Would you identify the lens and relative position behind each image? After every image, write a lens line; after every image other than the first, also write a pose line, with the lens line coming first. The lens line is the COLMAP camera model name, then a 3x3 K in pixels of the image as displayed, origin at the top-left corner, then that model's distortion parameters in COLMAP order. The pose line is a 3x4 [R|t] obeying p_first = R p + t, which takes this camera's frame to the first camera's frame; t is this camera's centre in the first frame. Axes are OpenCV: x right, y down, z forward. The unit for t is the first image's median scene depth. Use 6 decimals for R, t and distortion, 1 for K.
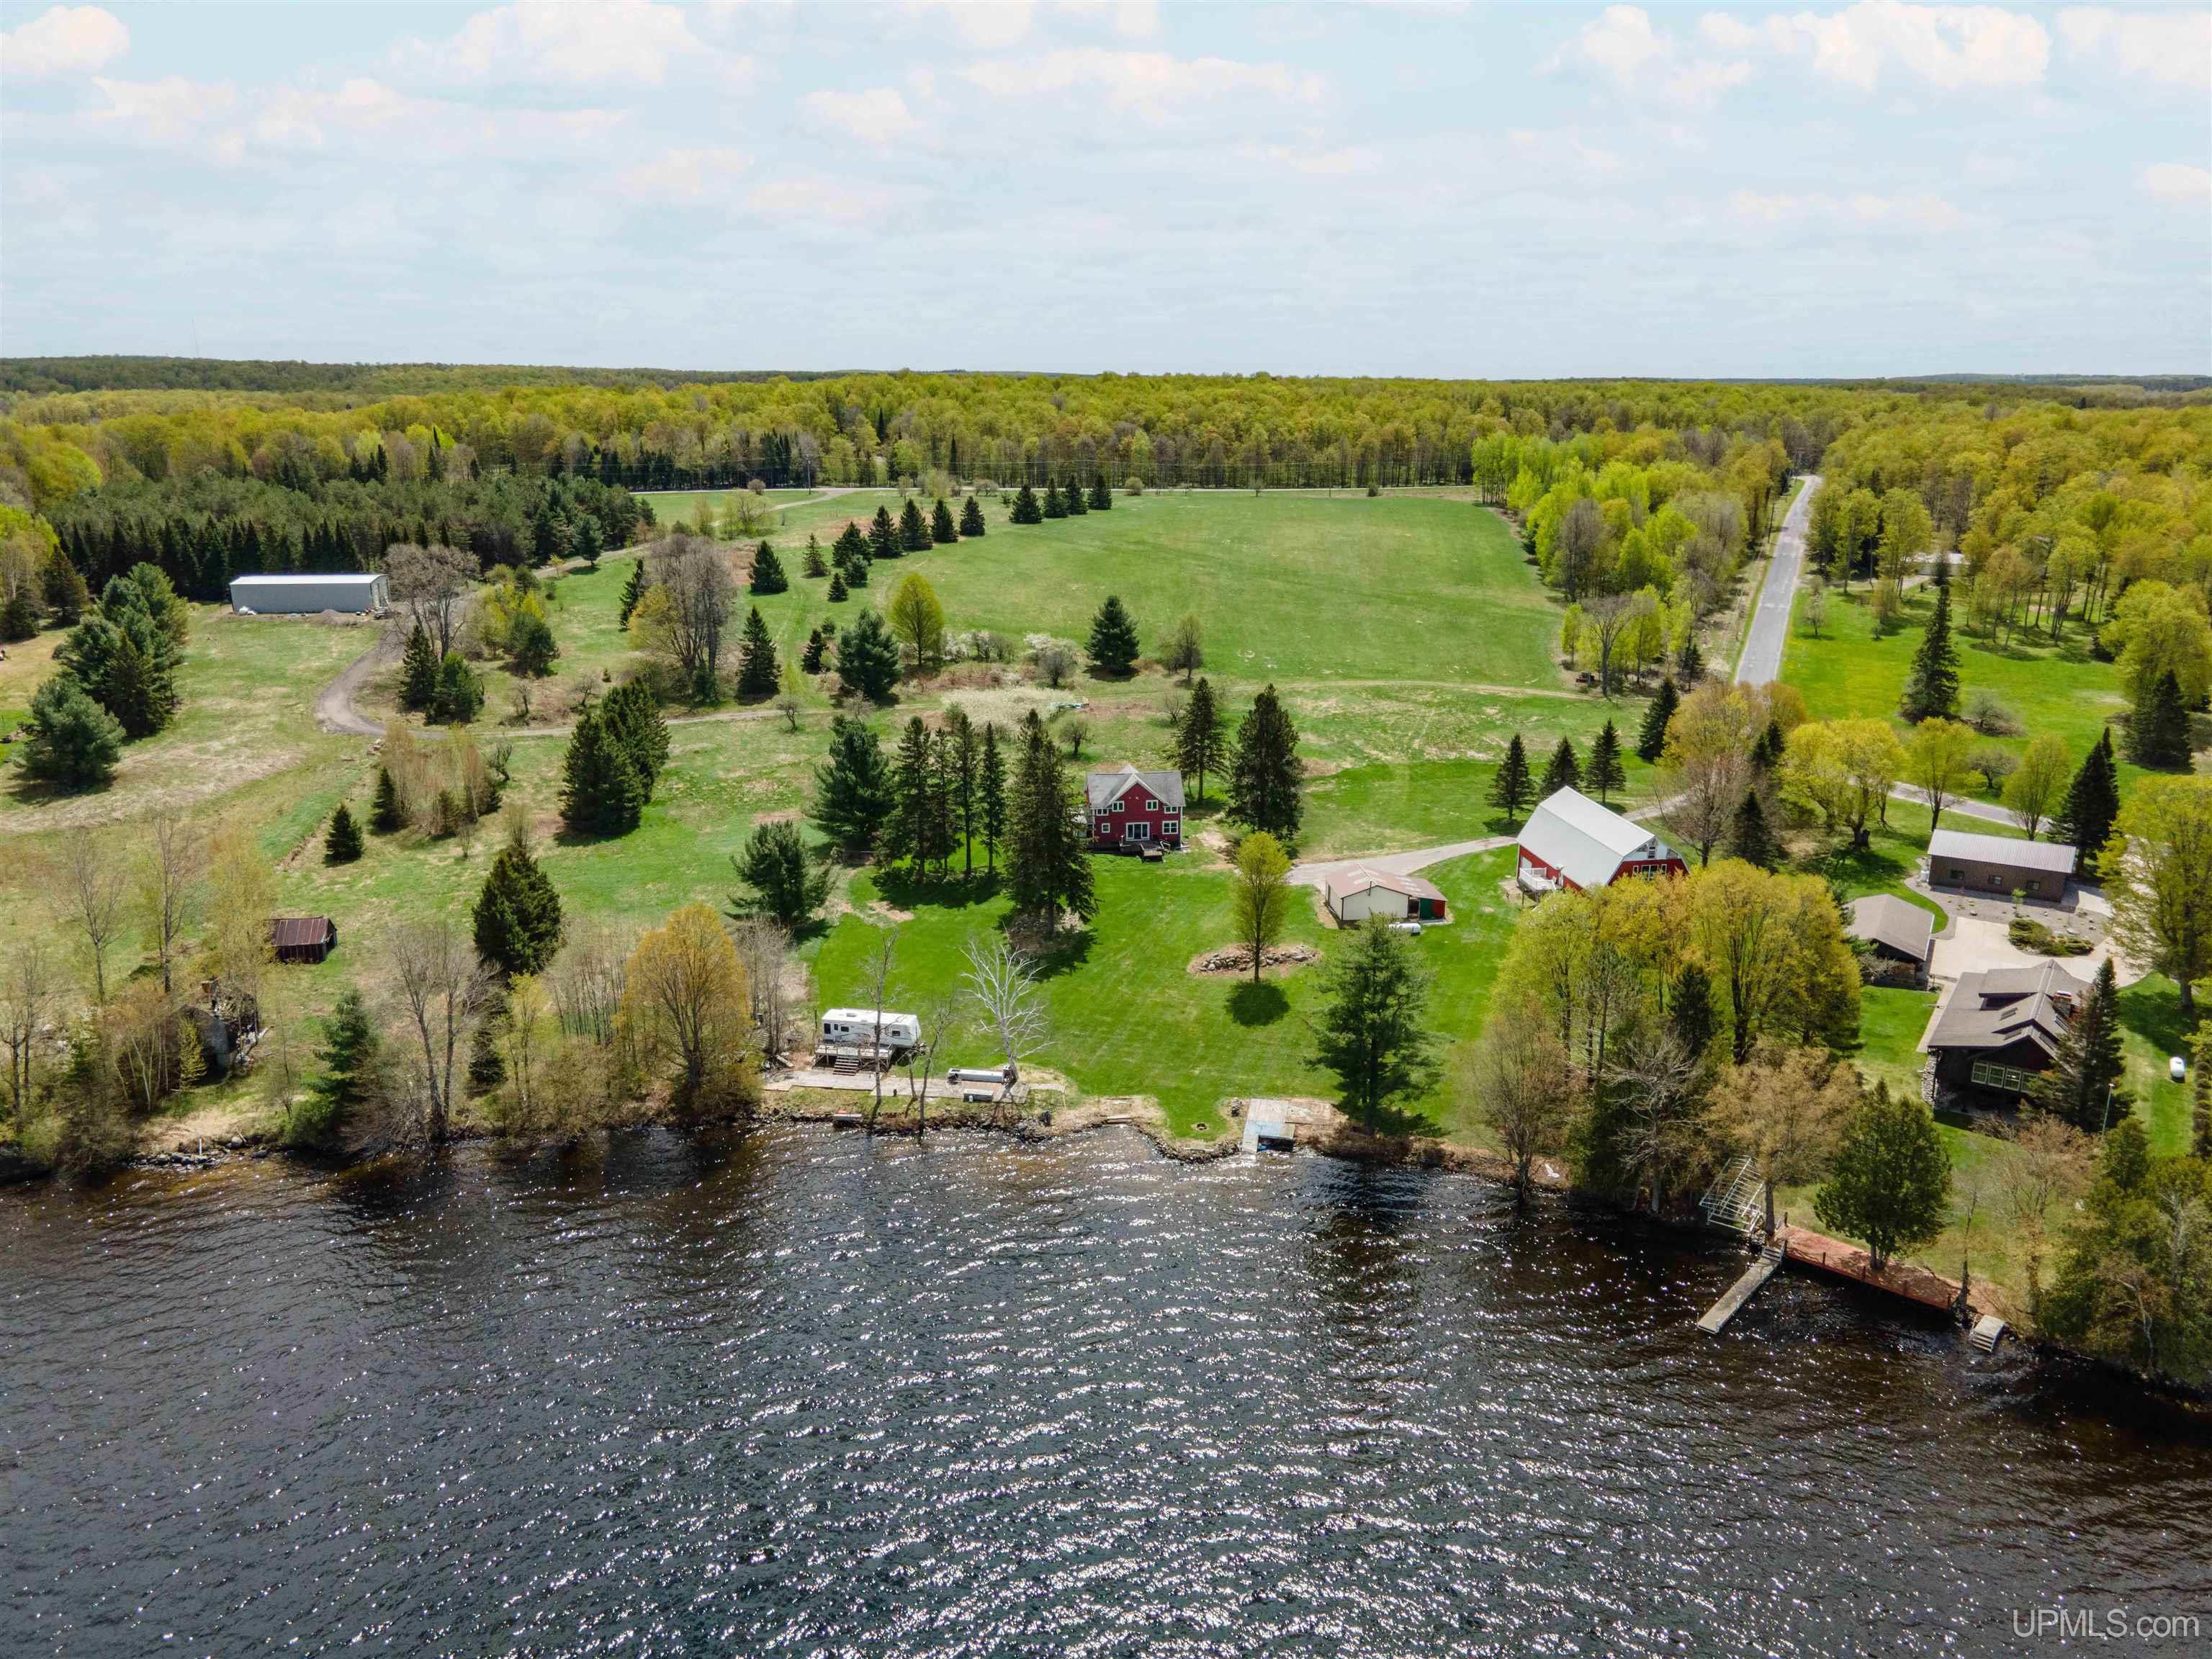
lens RADIAL K [[1623.3, 0, 1108.4], [0, 1623.3, 841.7], [0, 0, 1]] dist [0.054591, 0.004989]
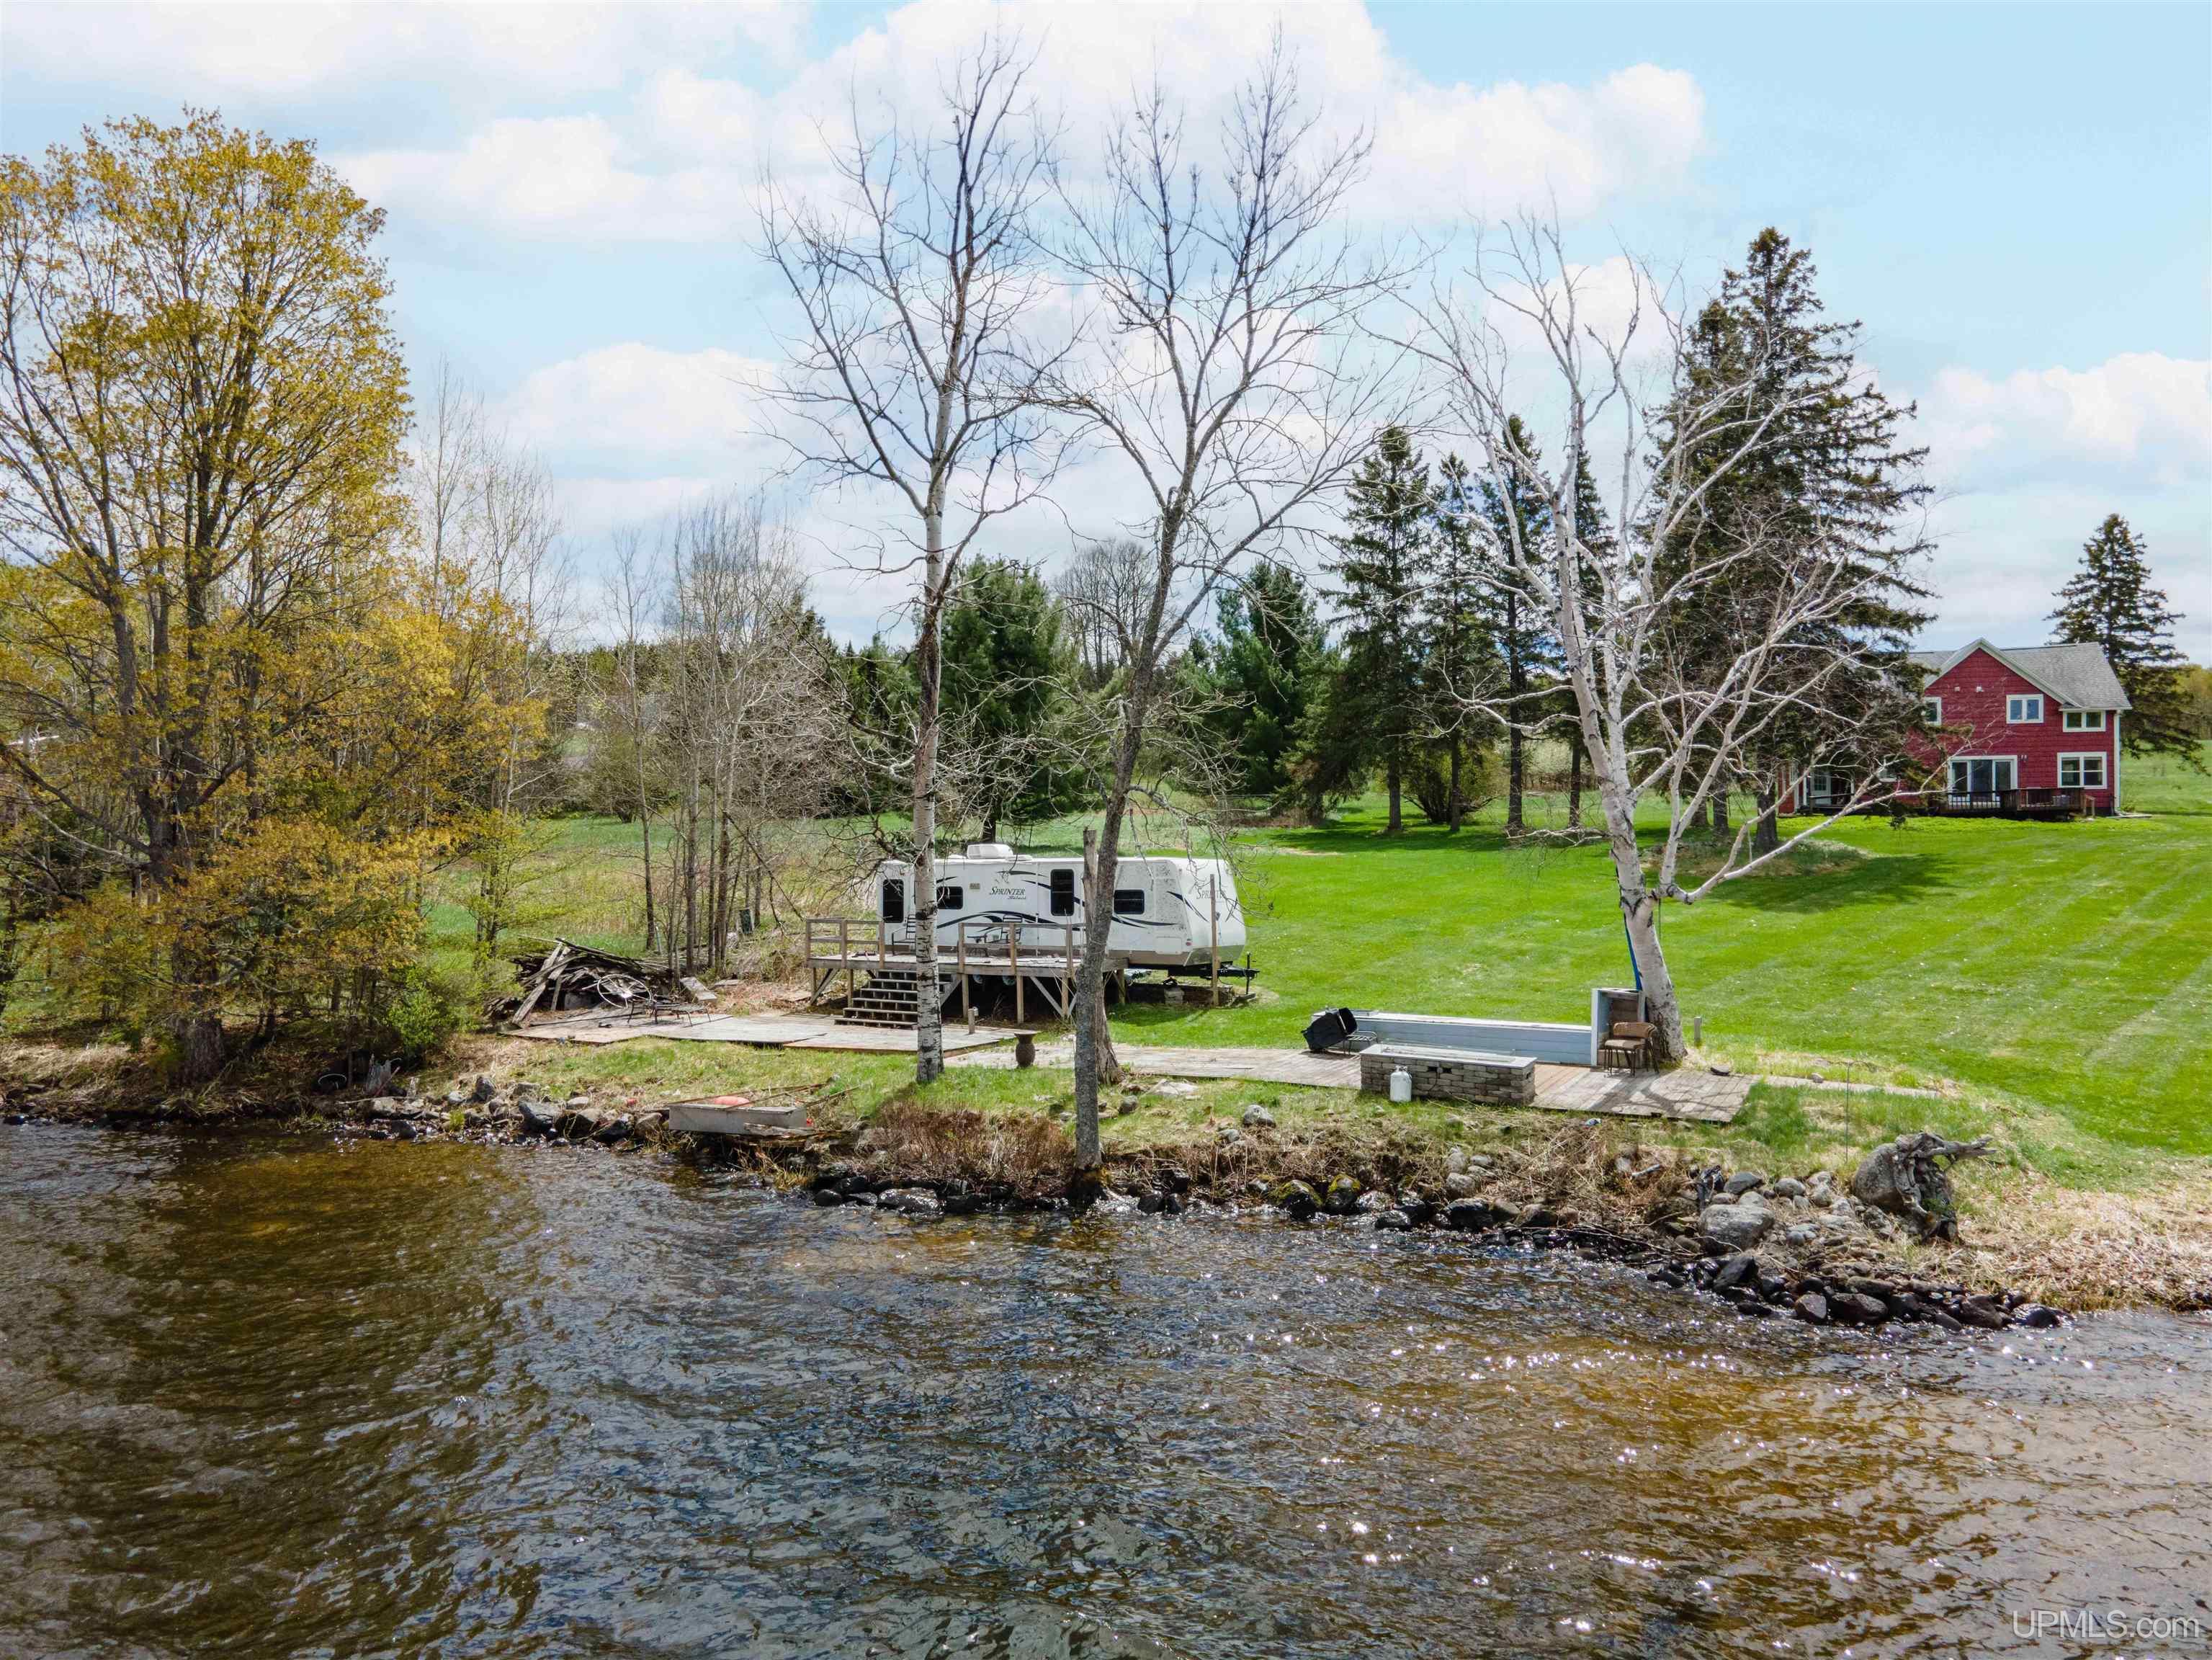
lens RADIAL K [[1623.6, 0, 1108.4], [0, 1623.6, 842.2], [0, 0, 1]] dist [0.054591, 0.004989]
pose [[0.935634, -0.004757, -0.352939, -0.051998], [-0.092135, 0.961952, -0.257214, 0.180955], [0.340734, 0.273176, 0.899597, 0.825139]]
